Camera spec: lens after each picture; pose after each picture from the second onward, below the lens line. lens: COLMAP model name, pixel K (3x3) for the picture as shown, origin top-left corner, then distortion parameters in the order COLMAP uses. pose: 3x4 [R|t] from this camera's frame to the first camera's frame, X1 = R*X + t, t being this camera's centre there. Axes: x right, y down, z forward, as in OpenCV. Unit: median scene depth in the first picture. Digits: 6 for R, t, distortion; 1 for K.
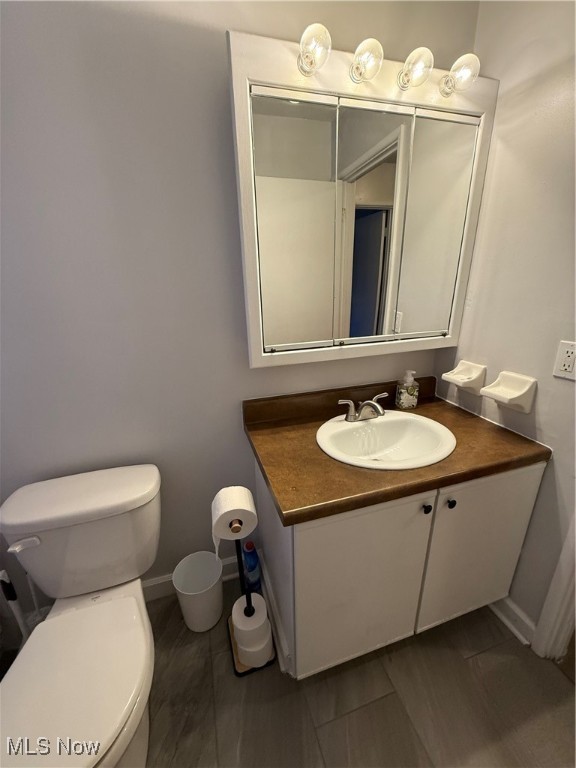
lens RADIAL K [[307.5, 0, 288.0], [0, 307.5, 384.0], [0, 0, 1]] dist [0.001467, 0.000014]
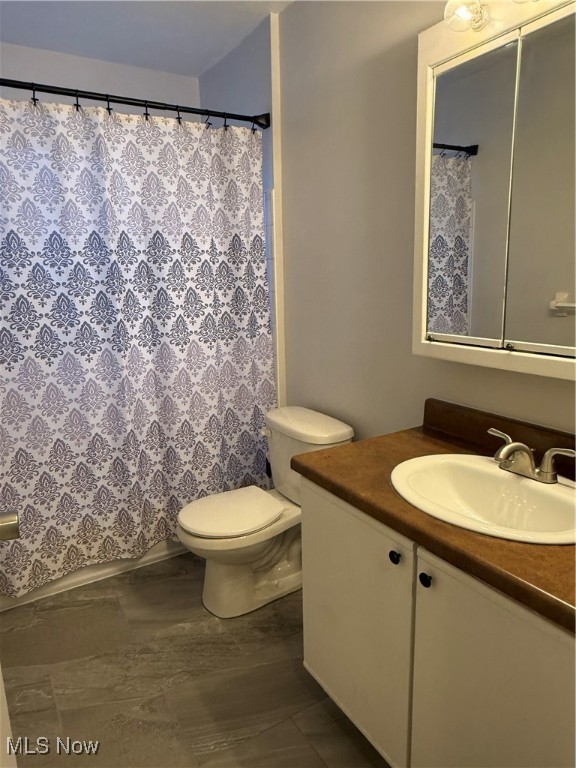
lens RADIAL K [[511.1, 0, 288.0], [0, 511.1, 384.0], [0, 0, 1]] dist [0.001023, 0.000125]
pose [[0.258529, 0.225650, -0.939279, 1.267147], [-0.291850, 0.945142, 0.146729, -0.086410], [0.920862, 0.236195, 0.310203, 0.238389]]
